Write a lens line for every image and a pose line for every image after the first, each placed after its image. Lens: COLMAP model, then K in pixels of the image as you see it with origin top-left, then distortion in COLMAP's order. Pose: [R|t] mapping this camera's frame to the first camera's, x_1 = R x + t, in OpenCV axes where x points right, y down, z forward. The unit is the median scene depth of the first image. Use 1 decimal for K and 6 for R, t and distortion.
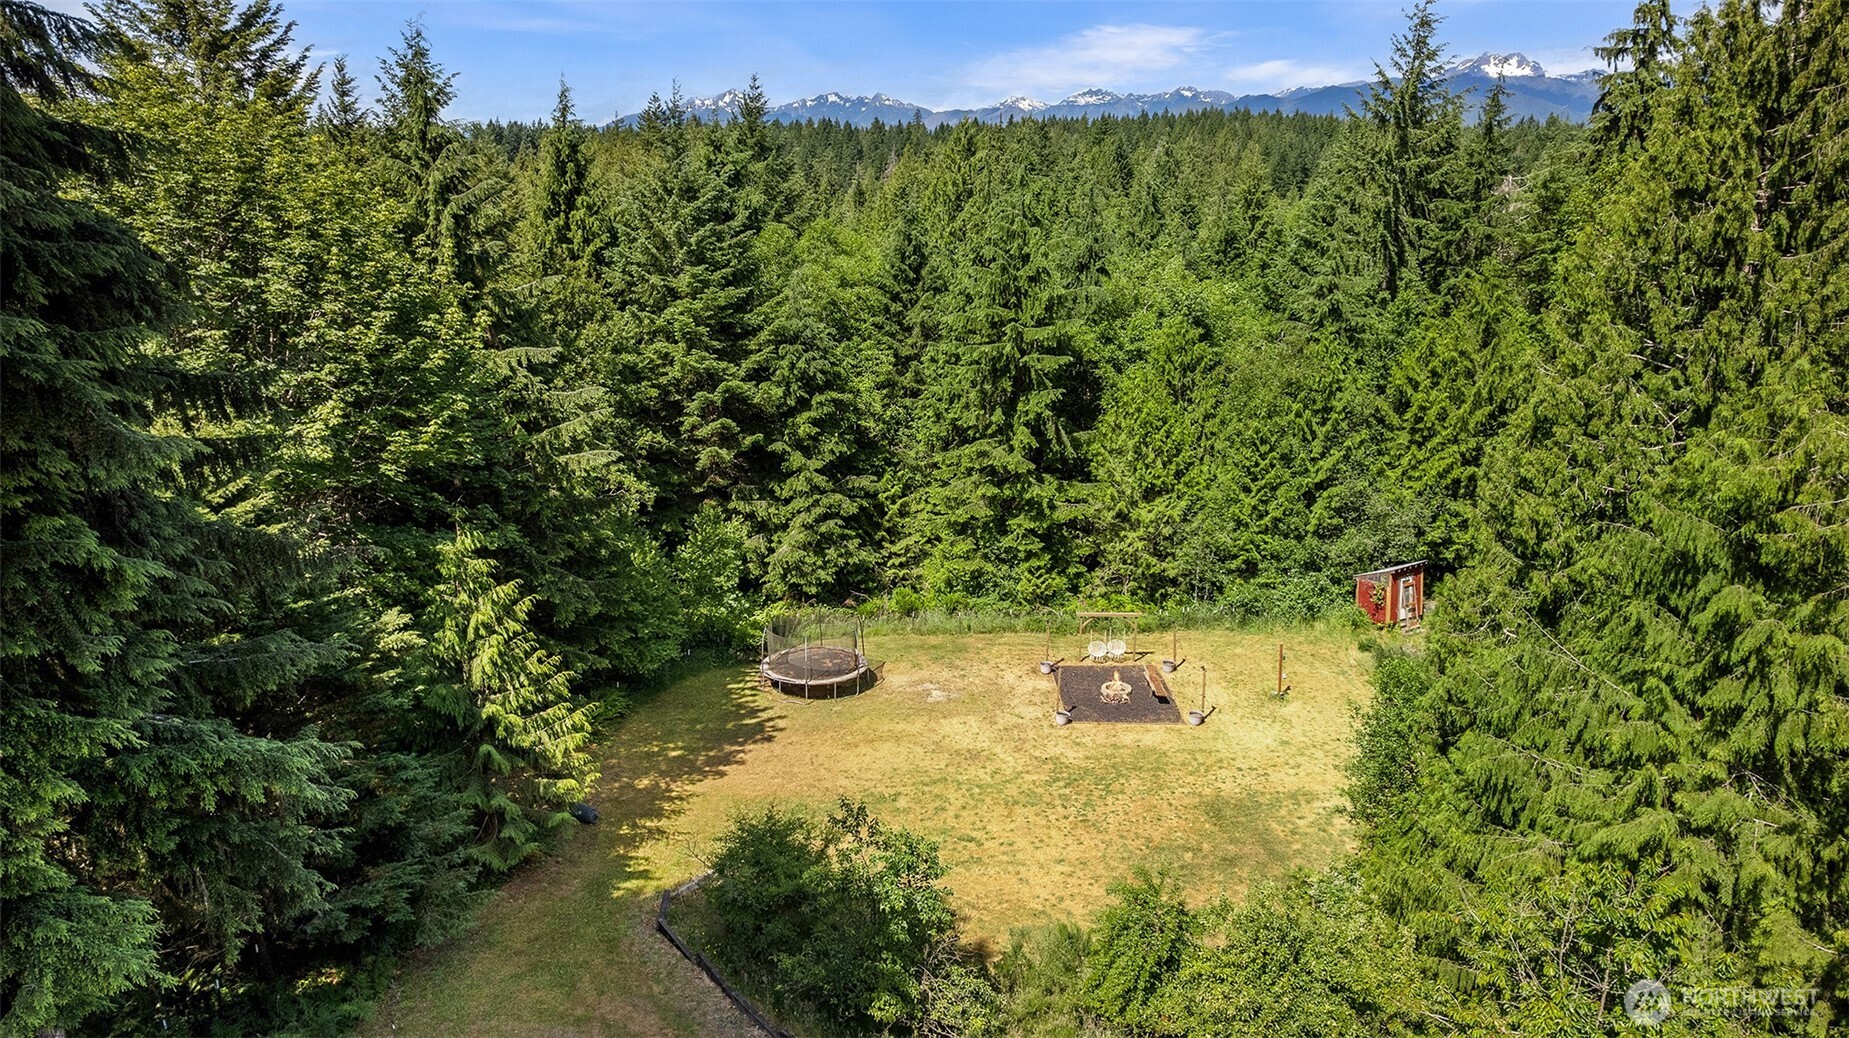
lens RADIAL K [[1199.6, 0, 922.1], [0, 1199.6, 522.4], [0, 0, 1]] dist [-0.061389, 0.047085]
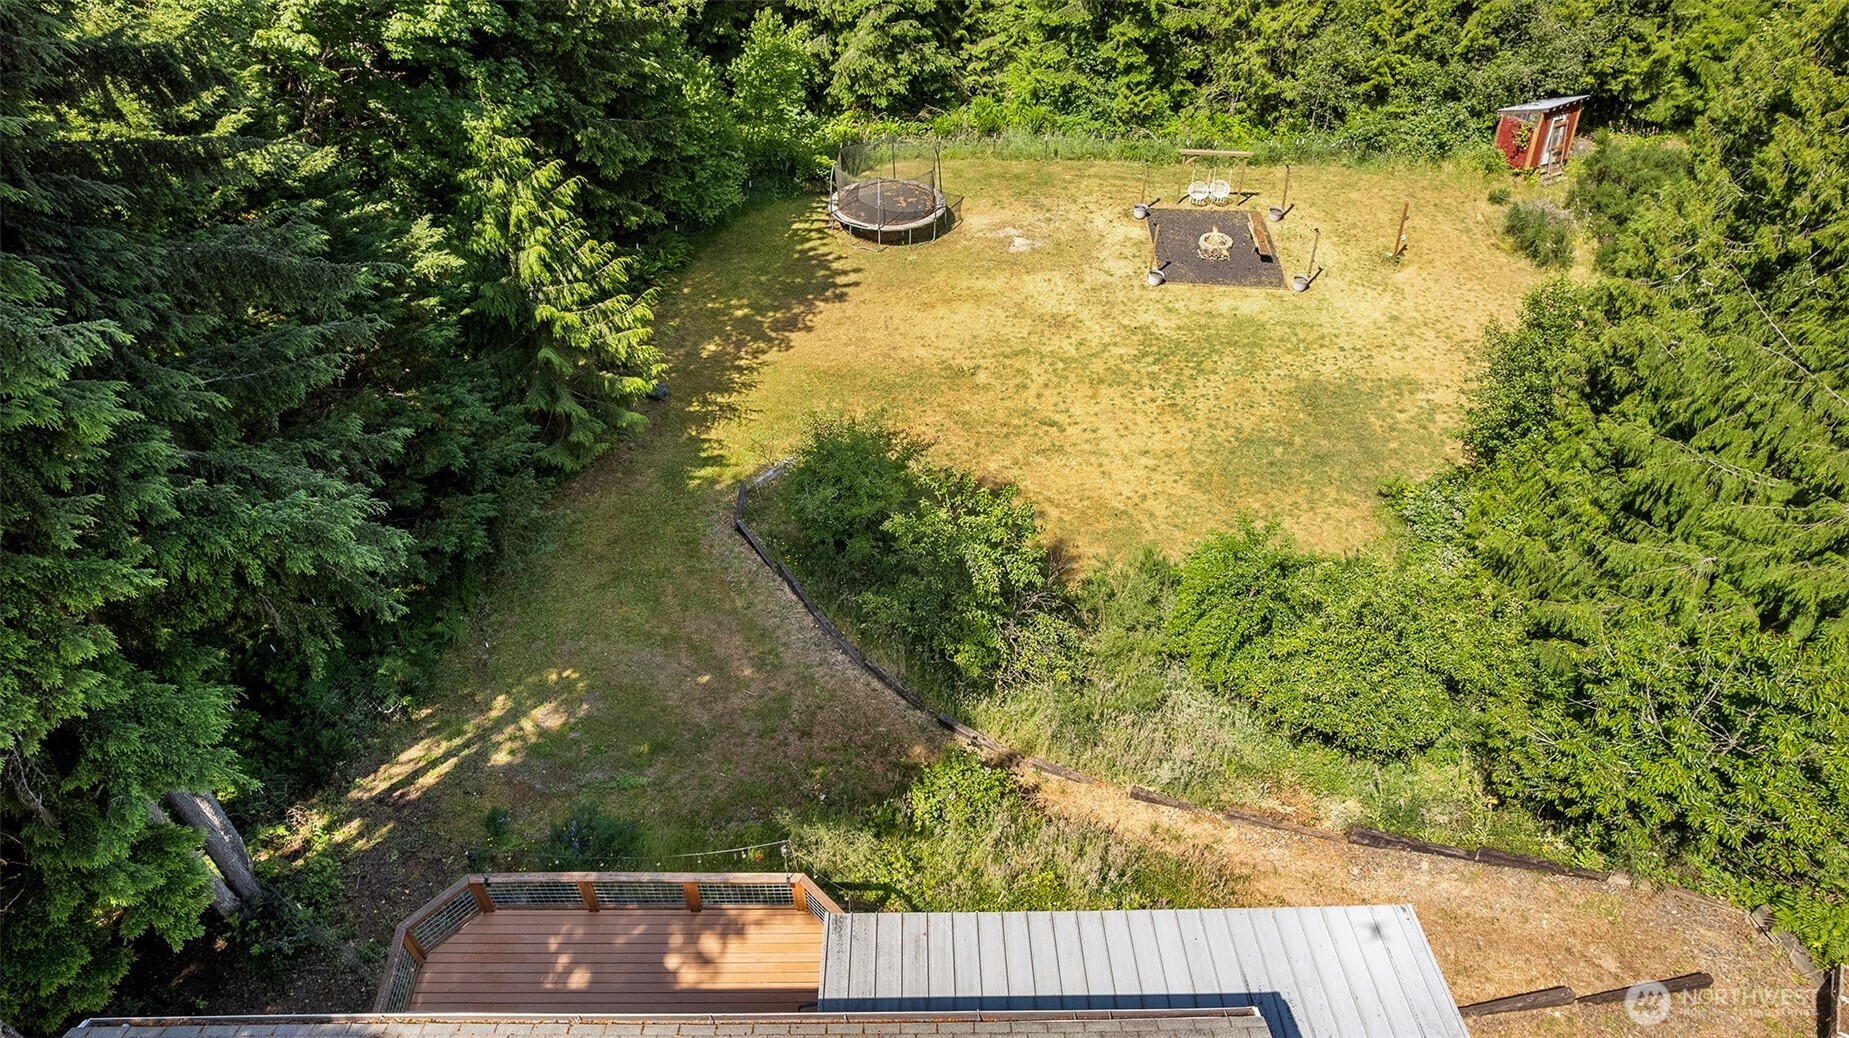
lens RADIAL K [[1199.6, 0, 925.4], [0, 1199.6, 524.3], [0, 0, 1]] dist [-0.061389, 0.047085]
pose [[0.998629, 0.039153, -0.034736, -0.020877], [-0.019599, 0.895093, 0.445449, -0.074153], [0.048533, -0.444158, 0.894633, 0.080309]]
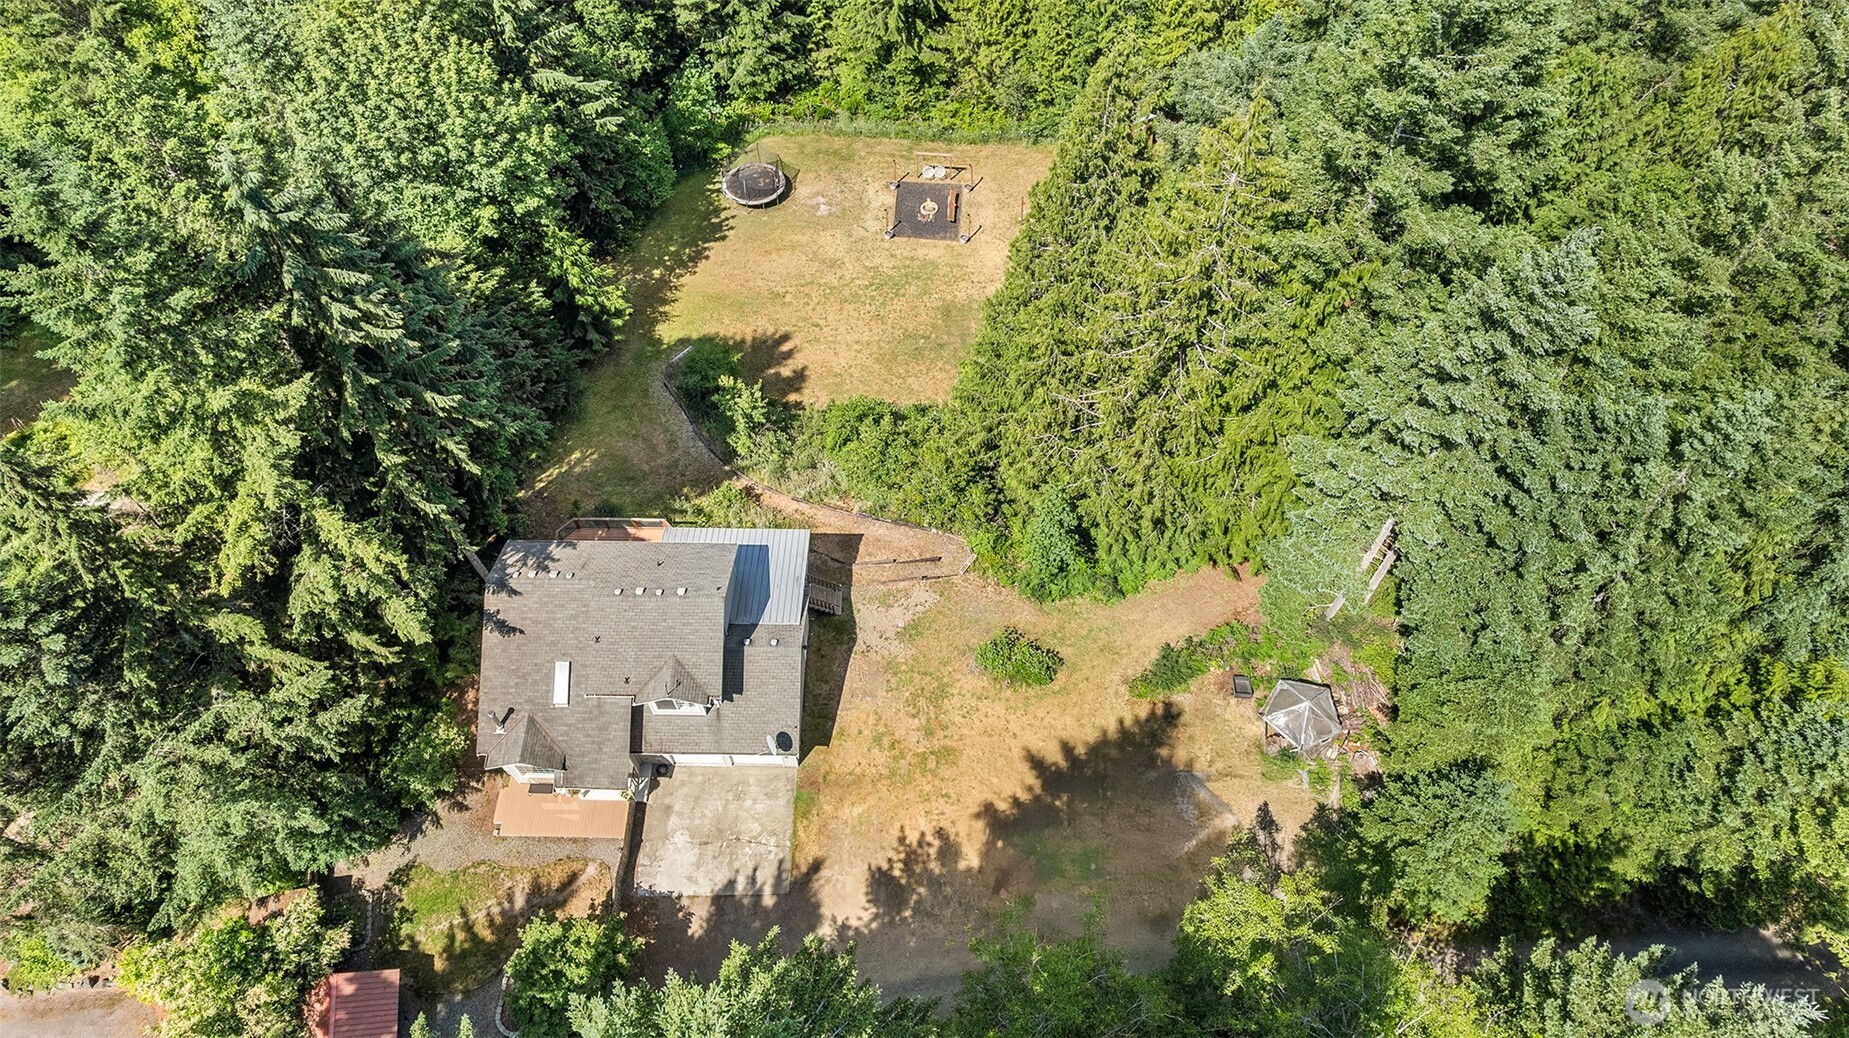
lens RADIAL K [[1199.6, 0, 929.9], [0, 1199.6, 538.4], [0, 0, 1]] dist [-0.061389, 0.047085]
pose [[0.996965, 0.070099, -0.033872, 0.270125], [-0.029655, 0.744205, 0.667292, -0.688140], [0.071984, -0.664262, 0.744025, -0.616780]]
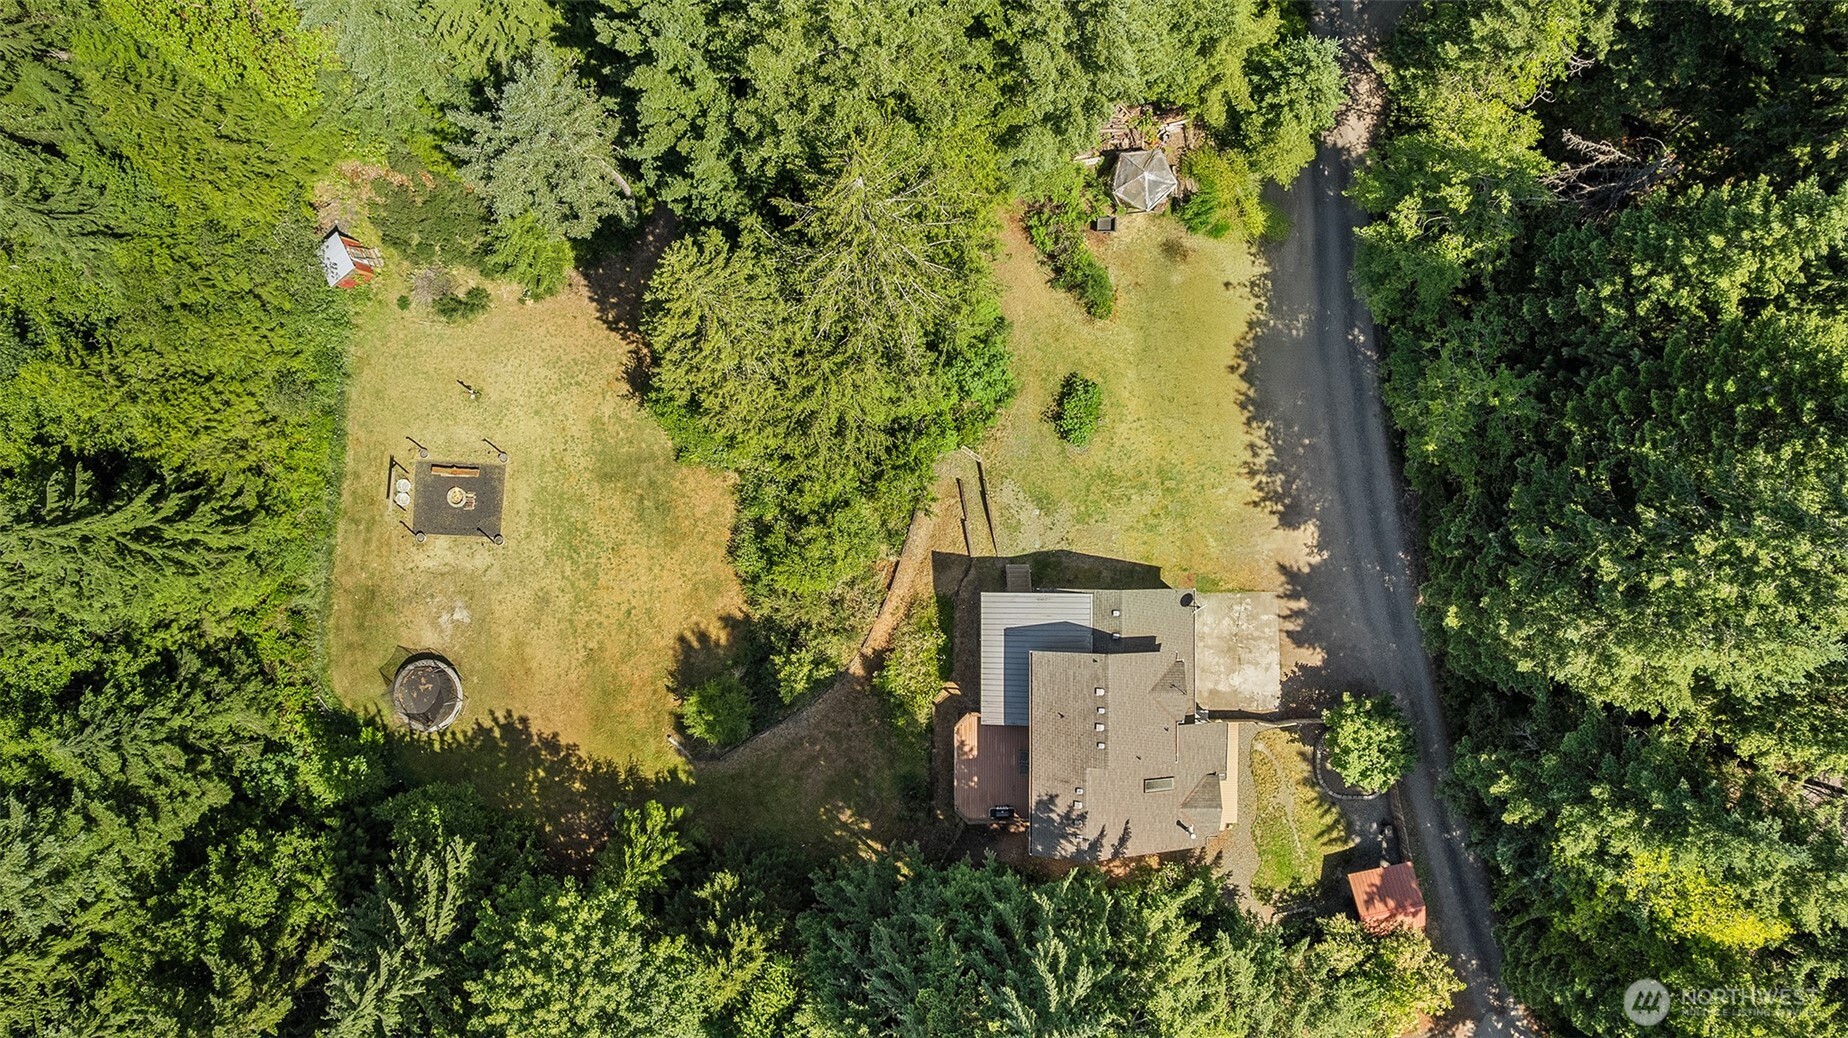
lens RADIAL K [[1198.9, 0, 924.5], [0, 1198.9, 521.1], [0, 0, 1]] dist [-0.061389, 0.047085]
pose [[0.068000, -0.997515, 0.018417, 0.153348], [0.283345, 0.037008, 0.958304, -1.220613], [-0.956604, -0.059946, 0.285158, -0.008369]]
